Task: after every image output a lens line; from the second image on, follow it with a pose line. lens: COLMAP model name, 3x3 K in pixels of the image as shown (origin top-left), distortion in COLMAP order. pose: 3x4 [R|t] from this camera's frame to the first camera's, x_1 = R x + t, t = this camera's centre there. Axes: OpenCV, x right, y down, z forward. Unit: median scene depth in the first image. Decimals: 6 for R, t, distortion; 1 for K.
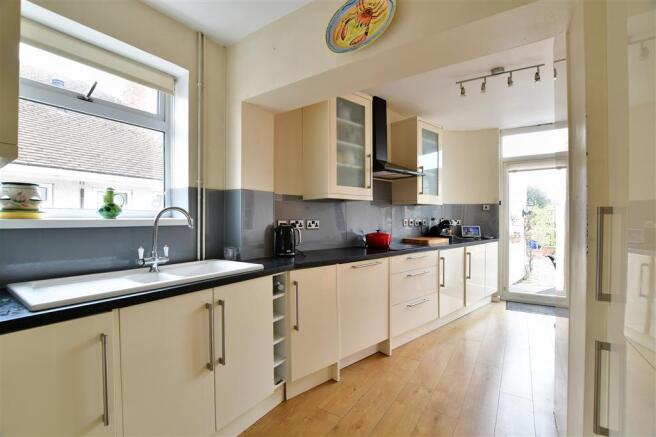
lens RADIAL K [[293.6, 0, 328.0], [0, 293.6, 218.5], [0, 0, 1]] dist [-0.011053, 0.000066]
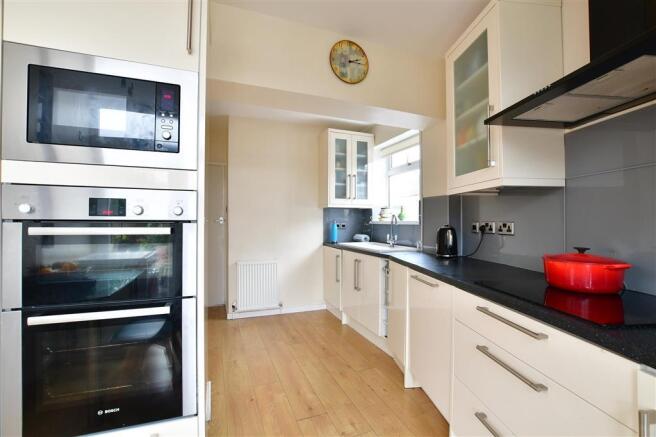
lens RADIAL K [[293.6, 0, 328.0], [0, 293.6, 218.5], [0, 0, 1]] dist [-0.011053, 0.000066]
pose [[-0.571985, -0.009579, -0.820208, 1.107295], [-0.002859, 0.999949, -0.009684, 0.006736], [0.820259, -0.003195, -0.571983, 1.519042]]
